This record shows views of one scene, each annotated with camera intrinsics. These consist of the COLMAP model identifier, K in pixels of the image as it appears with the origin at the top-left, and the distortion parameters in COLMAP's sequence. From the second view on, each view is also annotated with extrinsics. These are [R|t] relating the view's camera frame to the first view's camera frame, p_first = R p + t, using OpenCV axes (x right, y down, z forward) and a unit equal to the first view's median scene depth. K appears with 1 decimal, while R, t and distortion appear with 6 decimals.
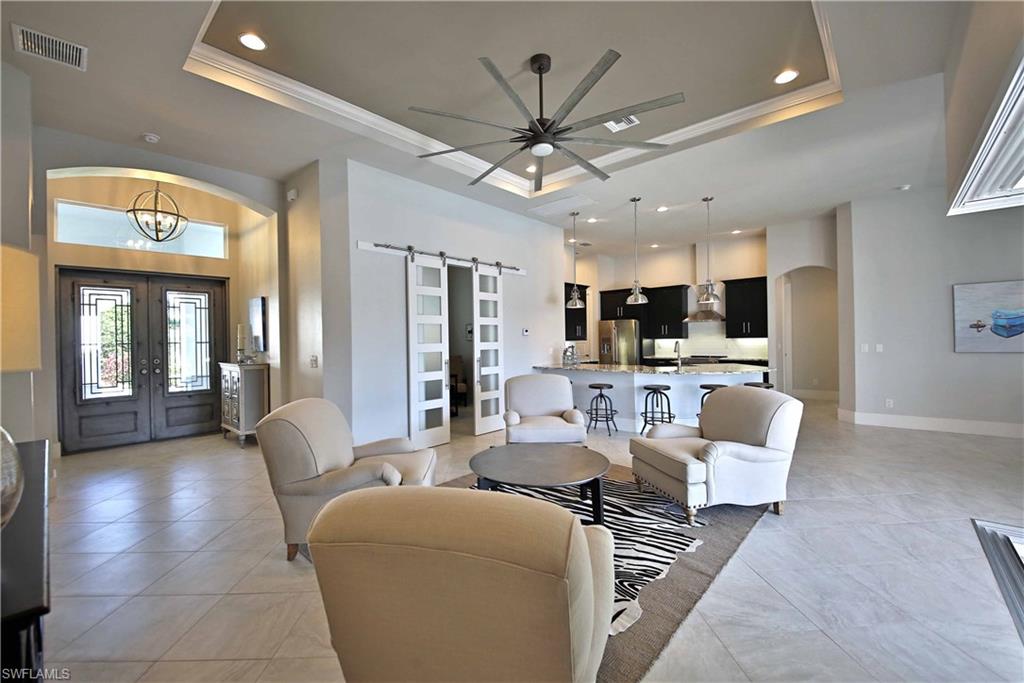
lens RADIAL K [[419.3, 0, 512.0], [0, 419.3, 341.5], [0, 0, 1]] dist [-0.001884, -0.000307]
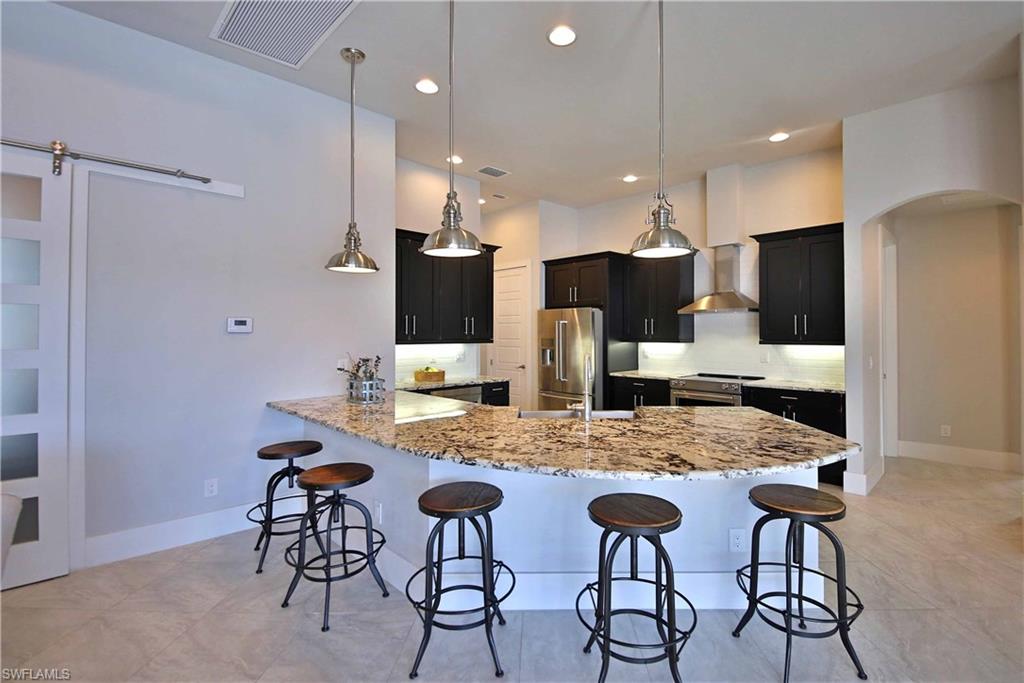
lens RADIAL K [[442.4, 0, 512.0], [0, 442.4, 341.5], [0, 0, 1]] dist [-0.010495, -0.000601]
pose [[0.991413, 0.021259, -0.129031, 0.260272], [-0.020173, 0.999749, 0.009713, -0.010123], [0.129205, -0.007026, 0.991593, 0.389220]]
